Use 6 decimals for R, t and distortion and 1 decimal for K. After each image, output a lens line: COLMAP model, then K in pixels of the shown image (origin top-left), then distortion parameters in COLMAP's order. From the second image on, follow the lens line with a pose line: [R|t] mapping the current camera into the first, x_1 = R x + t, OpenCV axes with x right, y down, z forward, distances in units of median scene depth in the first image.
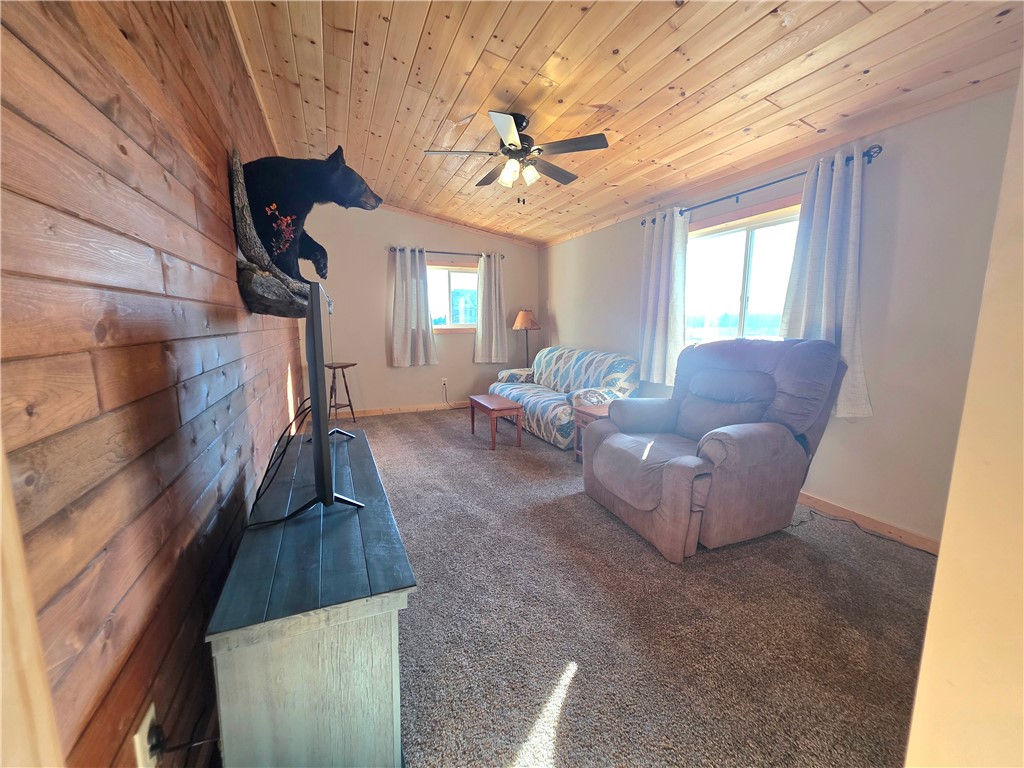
lens RADIAL K [[406.9, 0, 509.2], [0, 406.9, 387.9], [0, 0, 1]] dist [-0.002805, -0.000409]
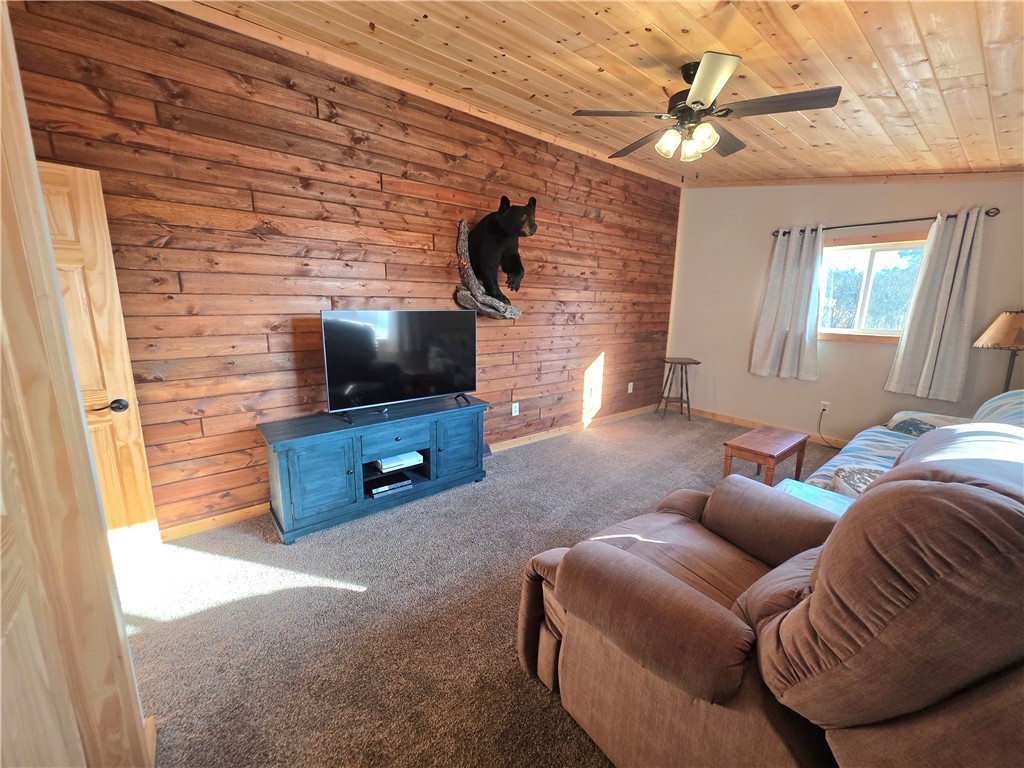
lens RADIAL K [[406.9, 0, 506.8], [0, 406.9, 380.4], [0, 0, 1]] dist [-0.002805, -0.000409]
pose [[0.270573, 0.187074, -0.944348, 0.443644], [-0.169193, 0.974910, 0.144651, -0.084371], [0.947715, 0.120639, 0.295436, 0.299524]]
